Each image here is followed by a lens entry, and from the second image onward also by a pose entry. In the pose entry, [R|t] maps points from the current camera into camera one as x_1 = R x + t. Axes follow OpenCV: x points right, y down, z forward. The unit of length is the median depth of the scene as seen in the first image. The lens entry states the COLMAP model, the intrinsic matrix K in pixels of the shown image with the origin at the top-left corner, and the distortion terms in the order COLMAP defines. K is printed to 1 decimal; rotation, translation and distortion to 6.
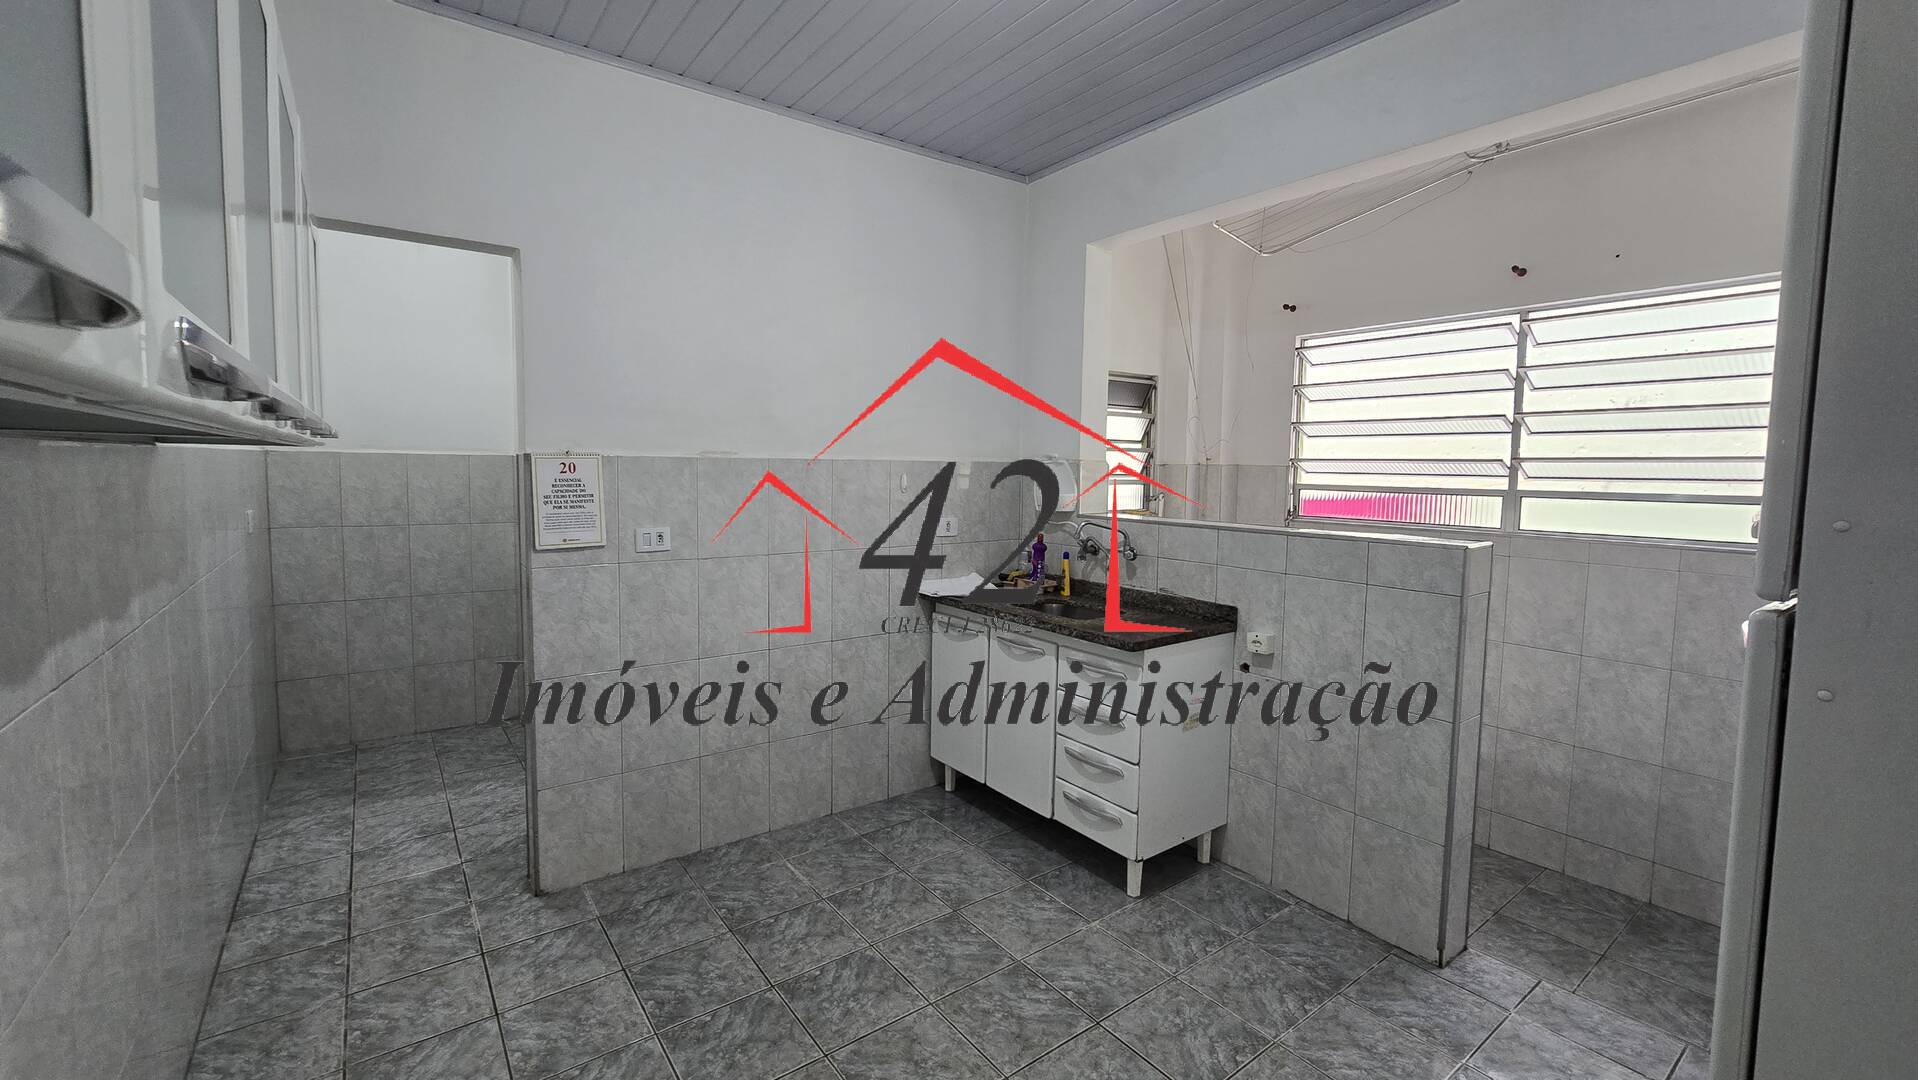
lens RADIAL K [[778.3, 0, 962.8], [0, 778.3, 523.2], [0, 0, 1]] dist [-0.003339, 0.000129]
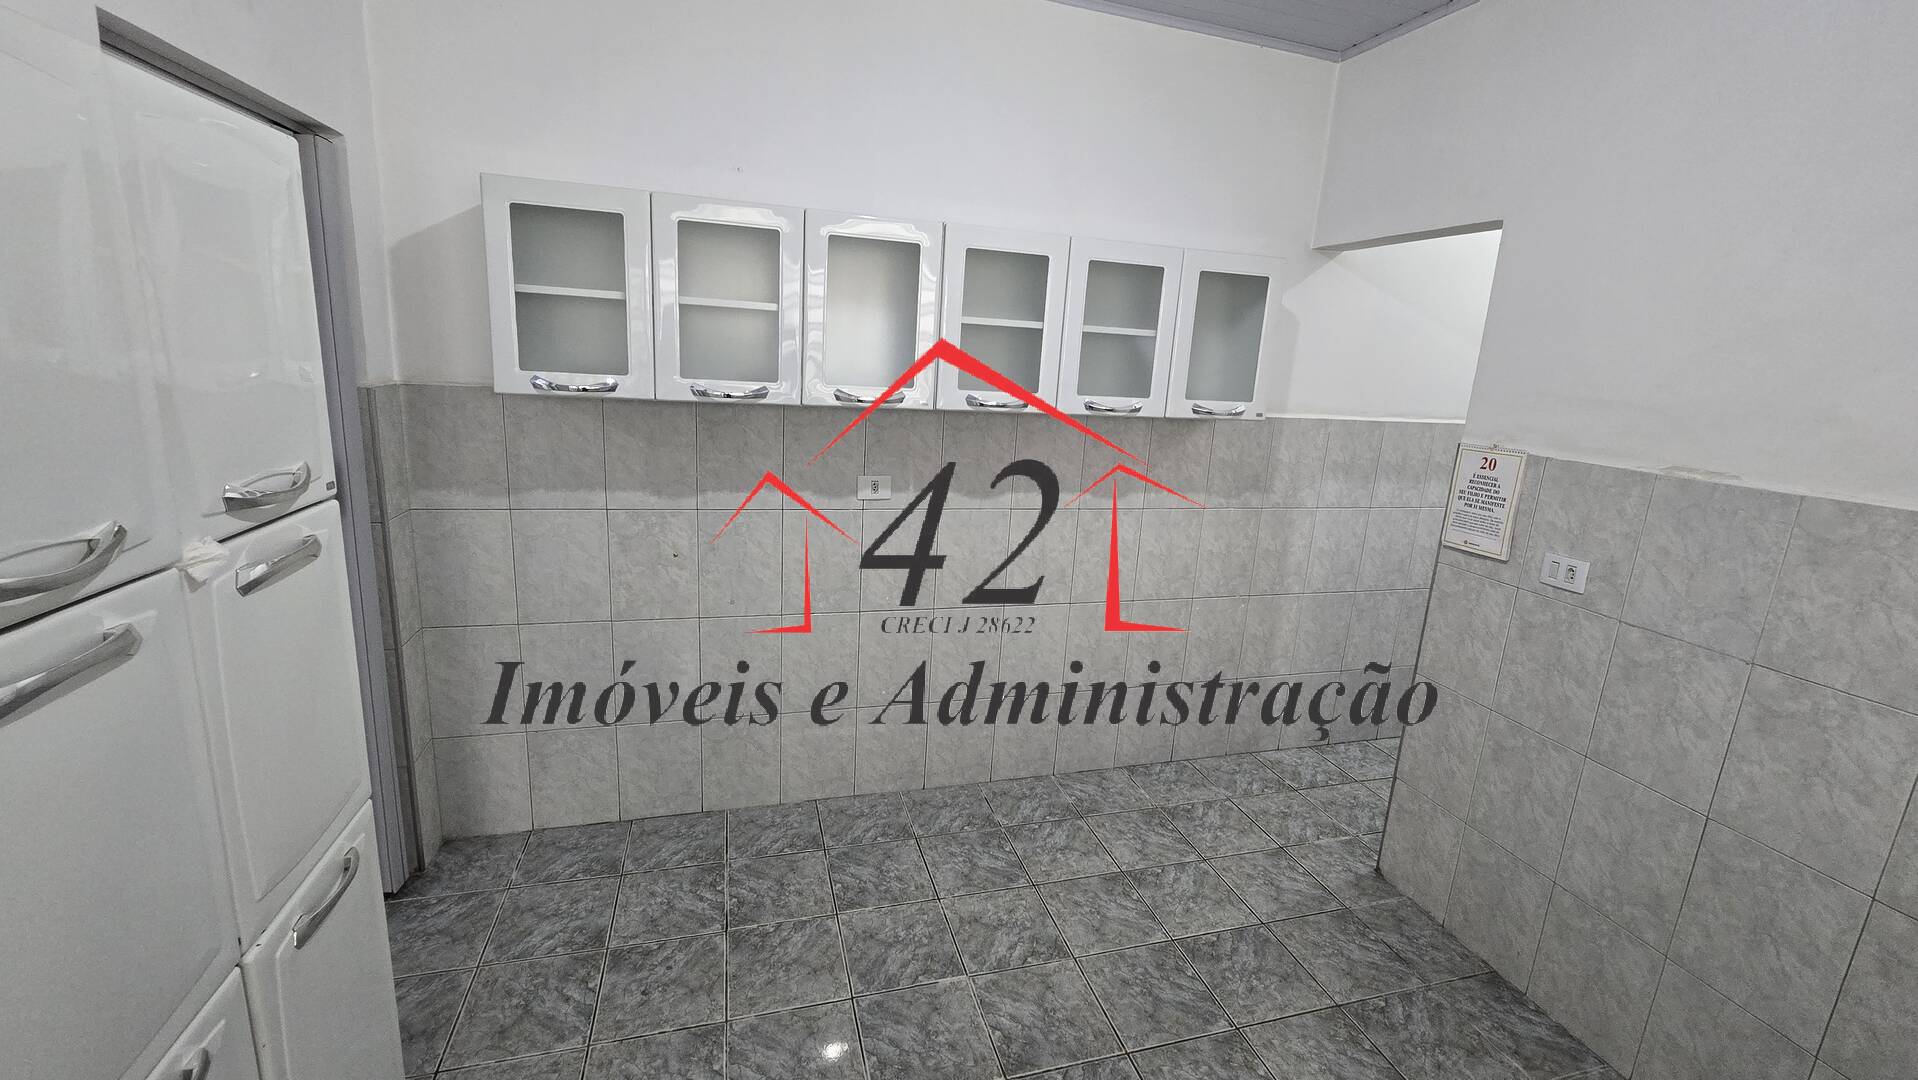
lens RADIAL K [[778.3, 0, 962.8], [0, 778.3, 523.2], [0, 0, 1]] dist [-0.003339, 0.000129]
pose [[-0.350761, 0.168342, -0.921210, 0.490443], [-0.133887, 0.964589, 0.227249, -0.118095], [0.926844, 0.203048, -0.315802, 0.687940]]
